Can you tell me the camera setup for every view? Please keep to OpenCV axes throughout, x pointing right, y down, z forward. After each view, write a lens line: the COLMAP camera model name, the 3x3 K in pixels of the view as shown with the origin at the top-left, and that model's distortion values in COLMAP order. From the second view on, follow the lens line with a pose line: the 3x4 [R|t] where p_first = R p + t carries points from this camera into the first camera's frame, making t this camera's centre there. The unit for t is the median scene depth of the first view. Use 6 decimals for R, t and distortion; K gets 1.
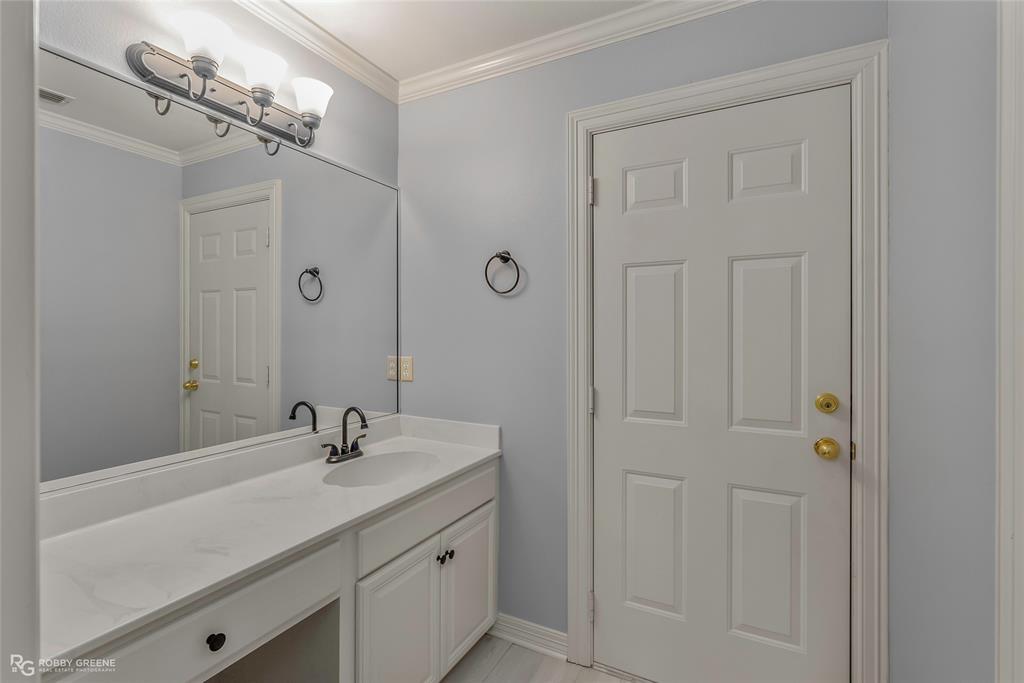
lens RADIAL K [[469.6, 0, 512.9], [0, 469.6, 336.5], [0, 0, 1]] dist [-0.002592, 0.001384]
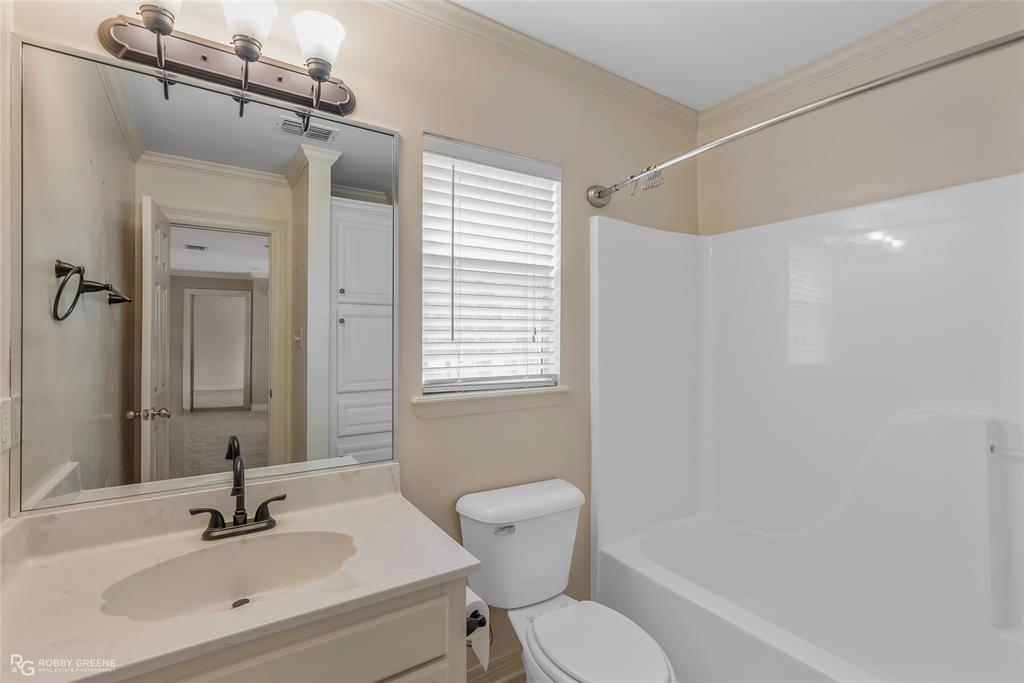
lens RADIAL K [[469.6, 0, 512.9], [0, 469.6, 336.5], [0, 0, 1]] dist [-0.002592, 0.001384]
pose [[0.868161, -0.002731, -0.496275, 0.288780], [-0.003838, 0.999918, -0.012216, -0.008799], [0.496268, 0.012510, 0.868080, 0.577656]]
